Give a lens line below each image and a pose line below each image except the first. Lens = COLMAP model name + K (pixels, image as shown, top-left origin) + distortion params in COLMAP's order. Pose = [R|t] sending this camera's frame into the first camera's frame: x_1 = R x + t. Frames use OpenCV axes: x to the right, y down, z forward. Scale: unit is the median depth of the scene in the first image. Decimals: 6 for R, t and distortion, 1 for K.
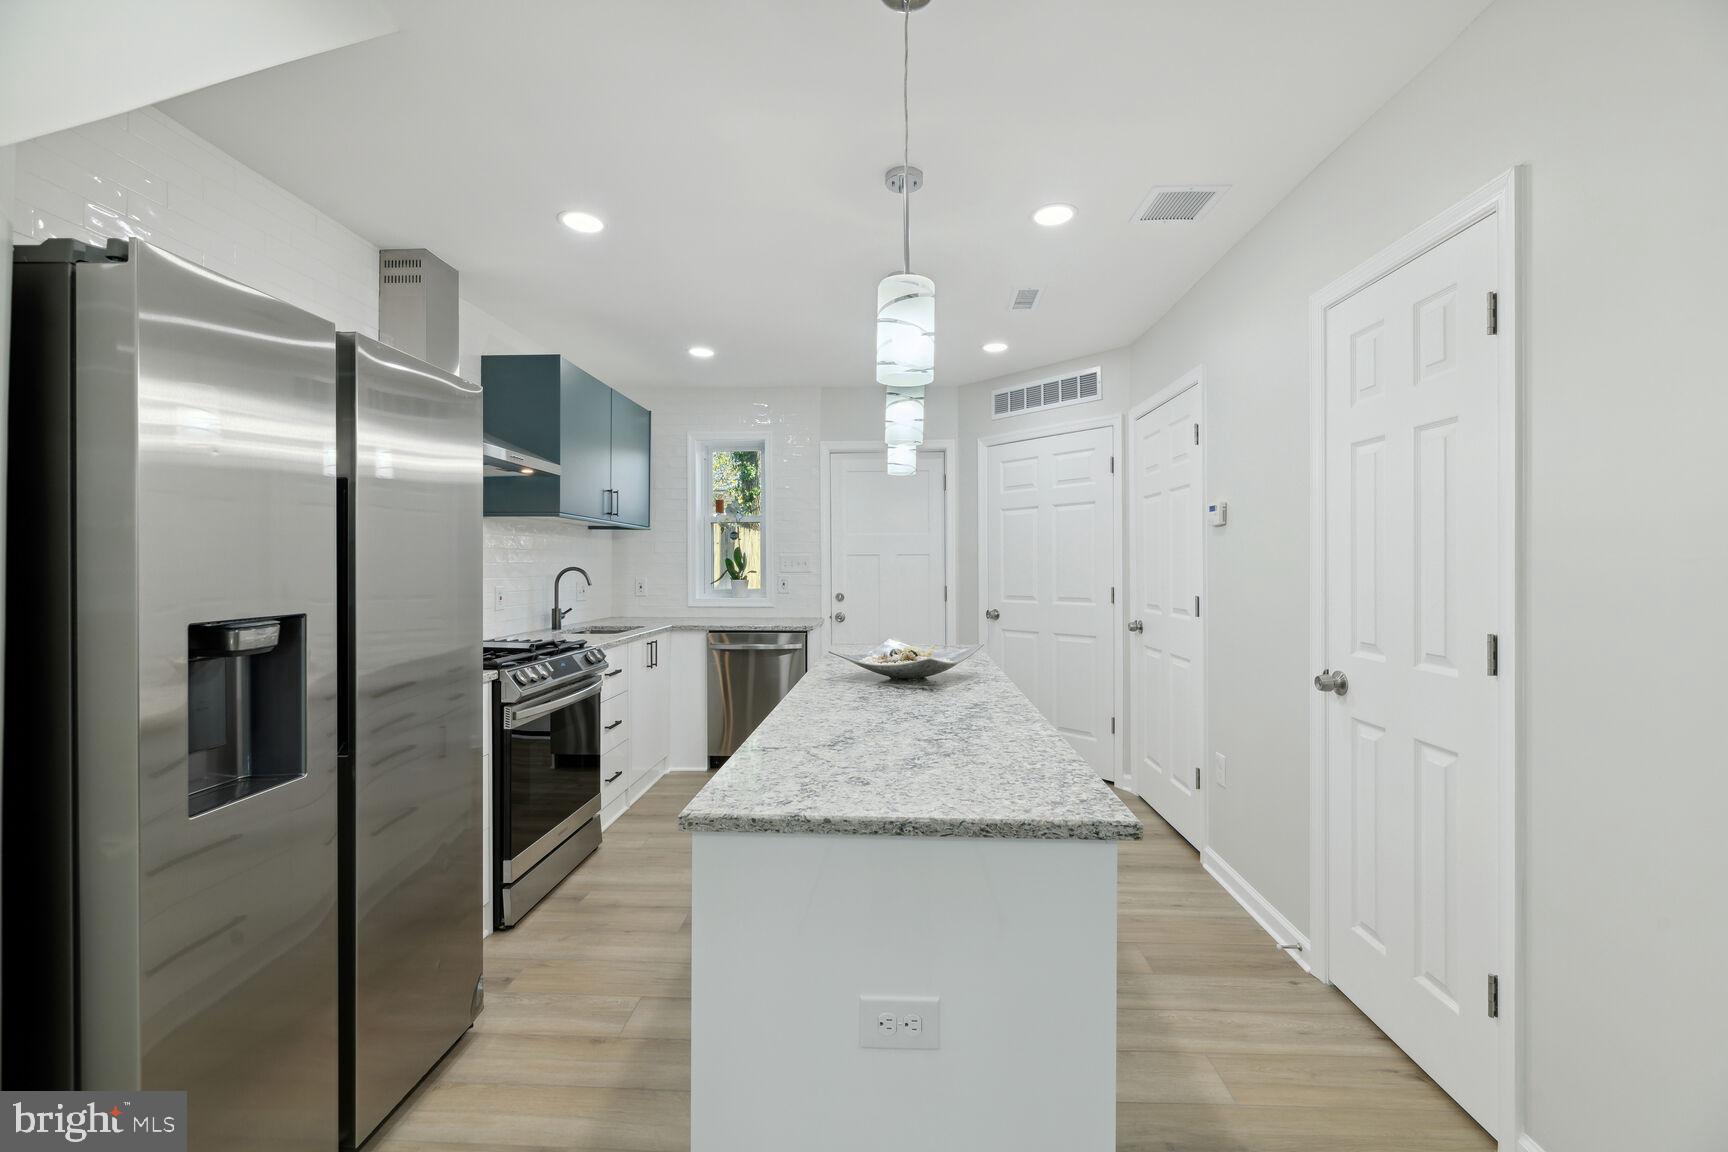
lens RADIAL K [[721.4, 0, 868.8], [0, 721.4, 564.9], [0, 0, 1]] dist [-0.001715, 0.000046]
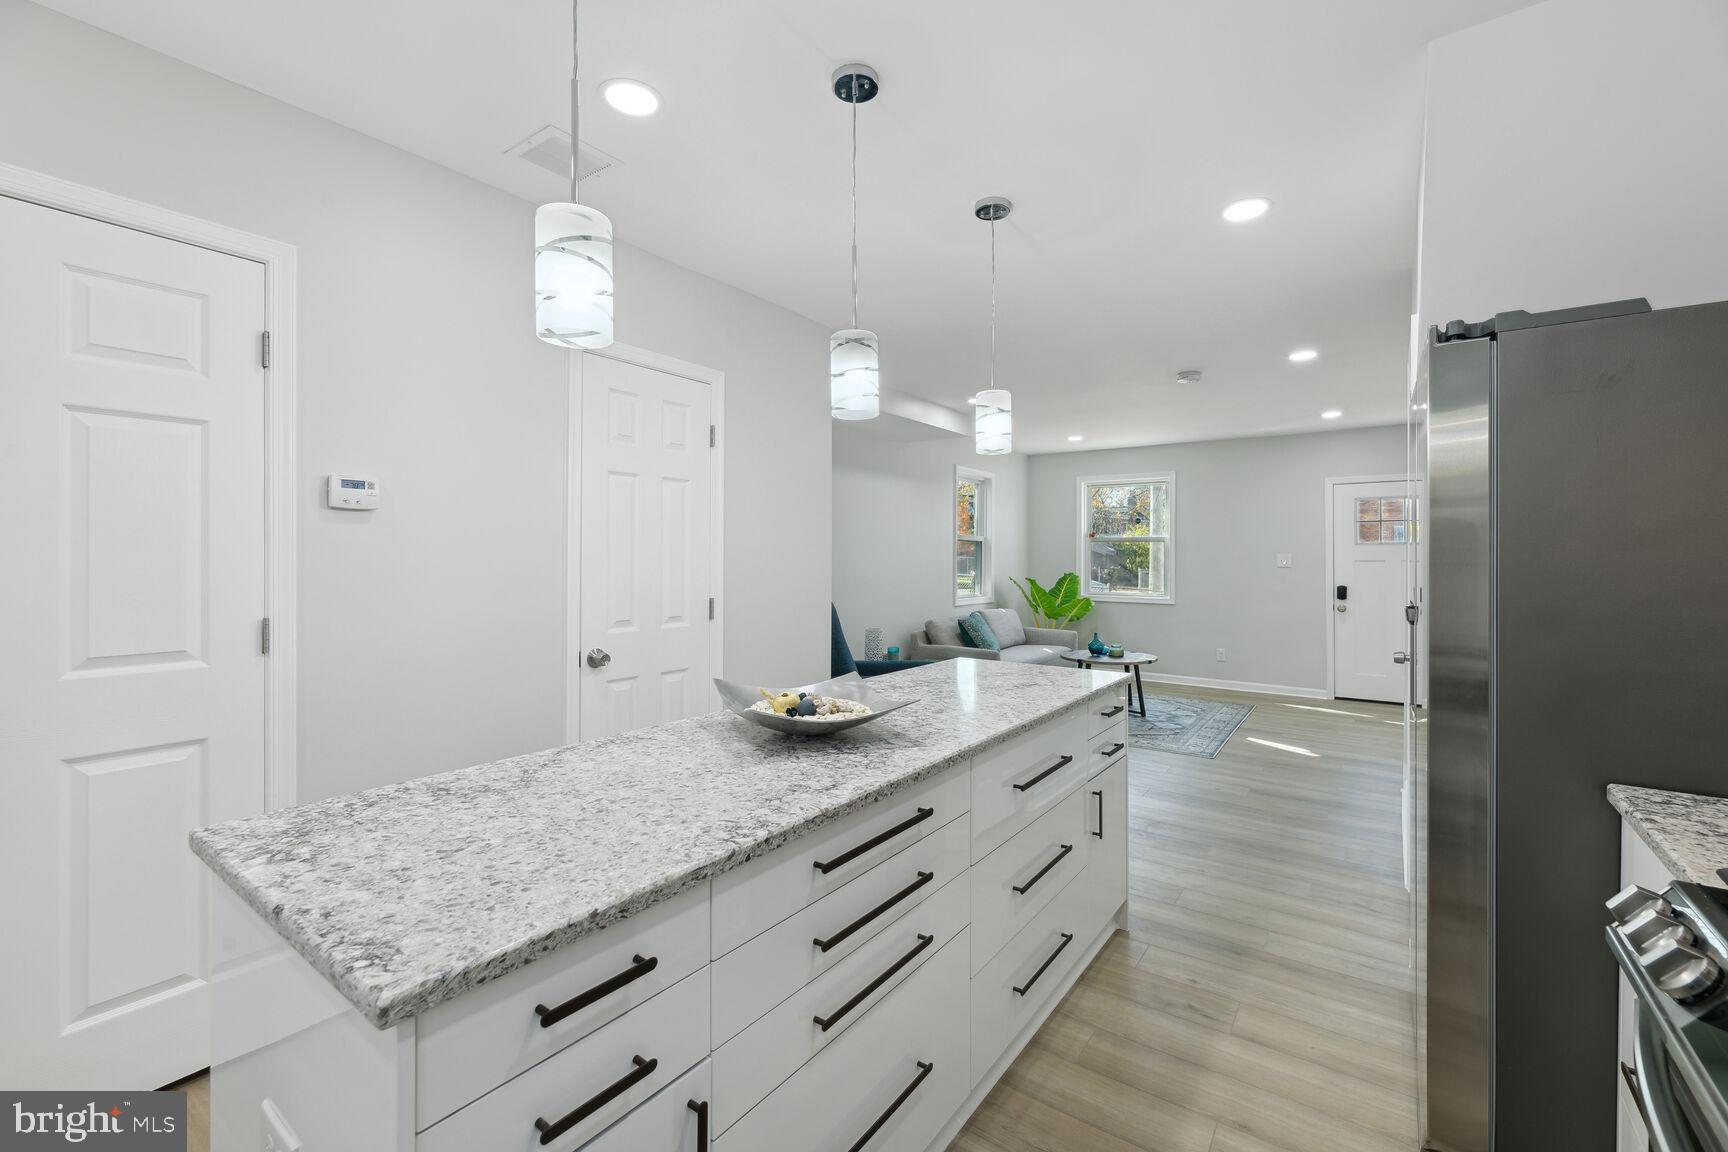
lens RADIAL K [[721.4, 0, 868.8], [0, 721.4, 564.9], [0, 0, 1]] dist [-0.001715, 0.000046]
pose [[-0.827574, -0.009431, 0.561277, -0.262603], [-0.003441, 0.999925, 0.011729, -0.008193], [-0.561346, 0.007776, -0.827545, 1.060316]]
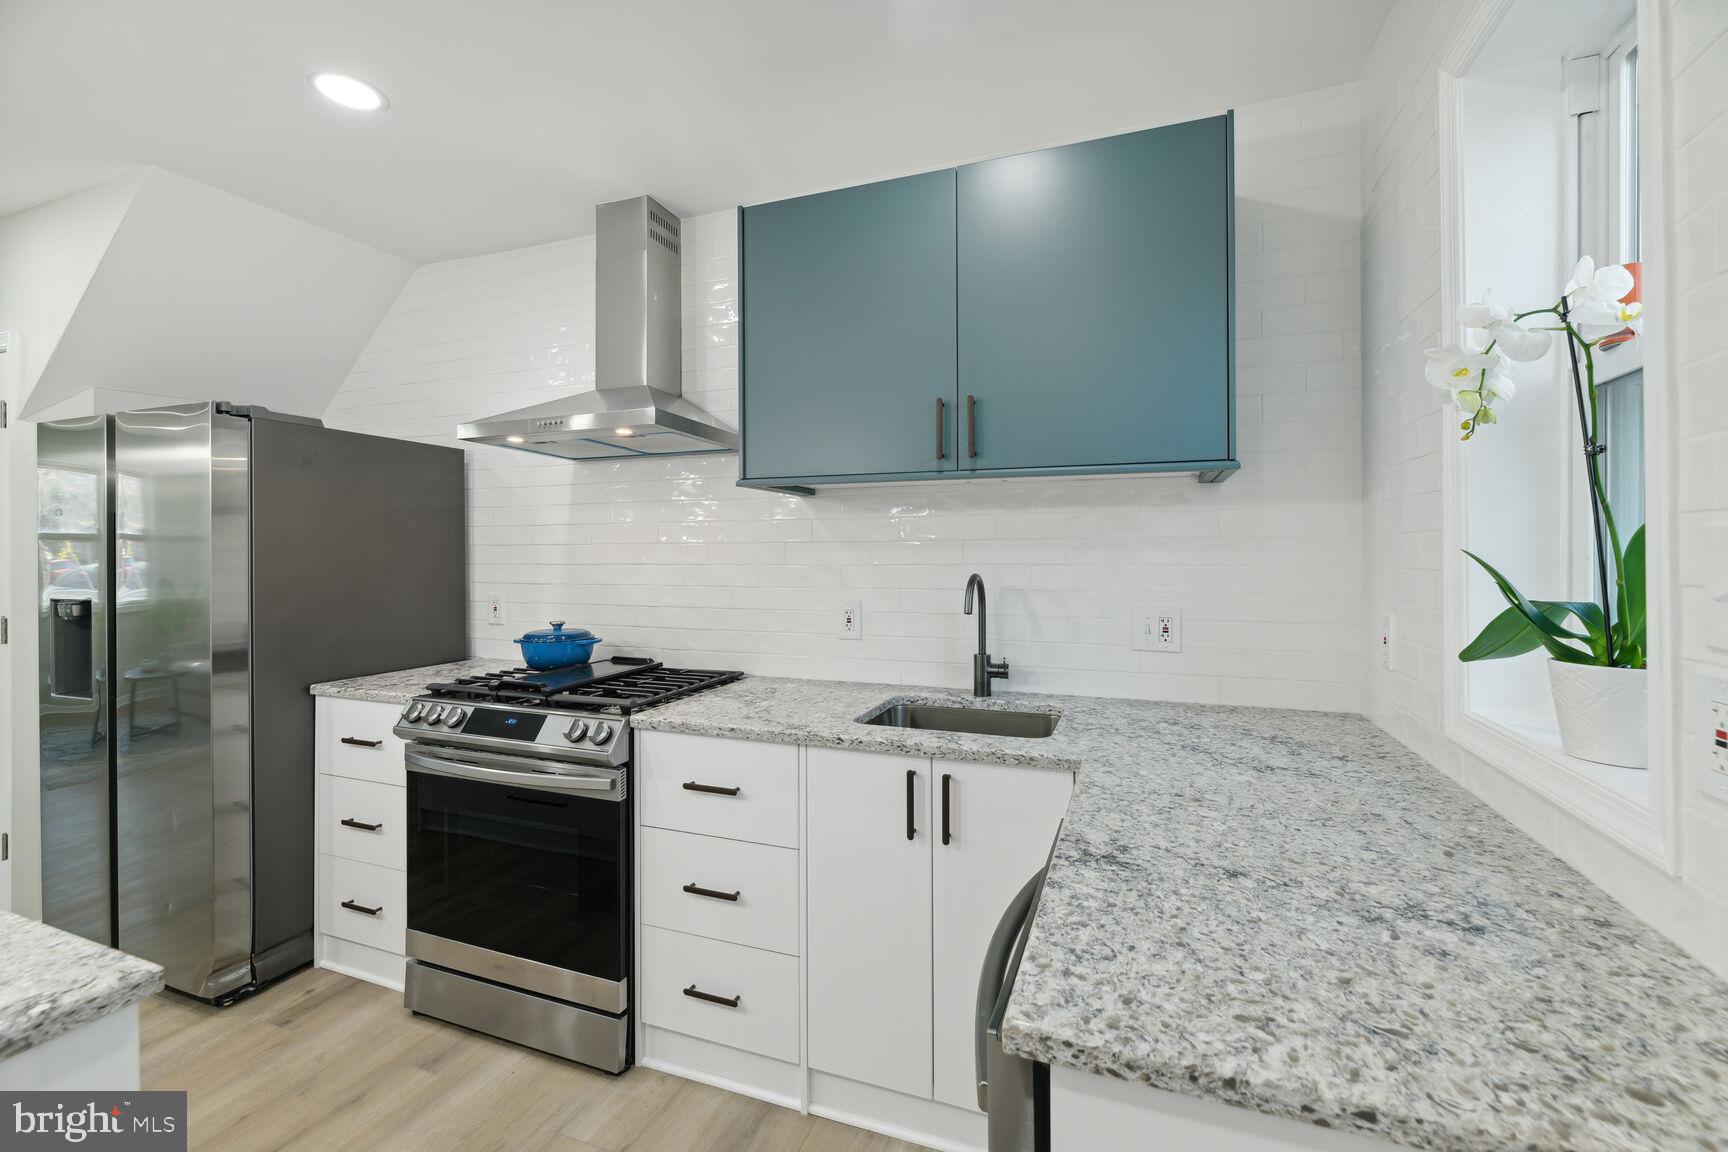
lens RADIAL K [[721.4, 0, 868.8], [0, 721.4, 564.9], [0, 0, 1]] dist [-0.001715, 0.000046]
pose [[-0.311594, -0.001433, -0.950214, 0.084819], [0.000184, 0.999999, -0.001569, -0.002822], [0.950215, -0.000664, -0.311593, 1.230373]]
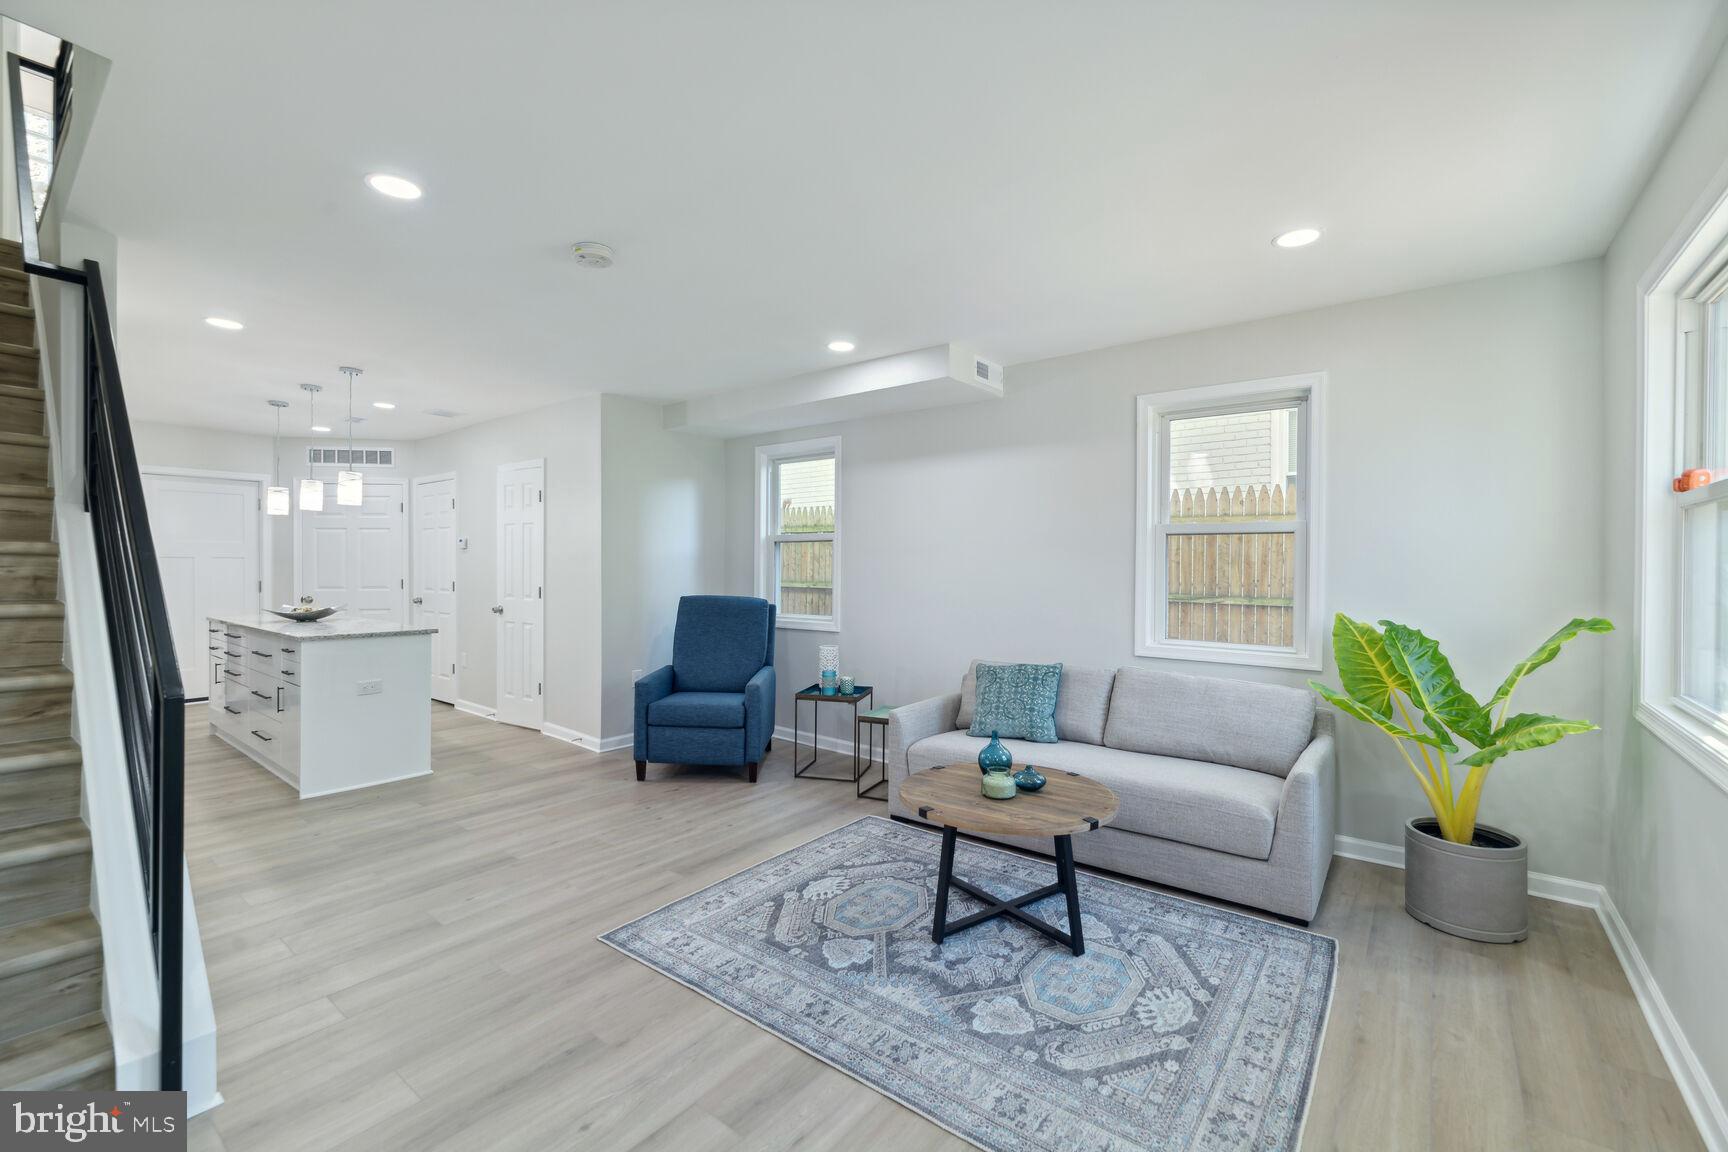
lens RADIAL K [[721.4, 0, 868.8], [0, 721.4, 564.9], [0, 0, 1]] dist [-0.001715, 0.000046]
pose [[0.588212, 0.003612, 0.808699, -0.455504], [-0.004986, 0.999987, -0.000840, -0.007556], [-0.808691, -0.003538, 0.588222, -1.045018]]
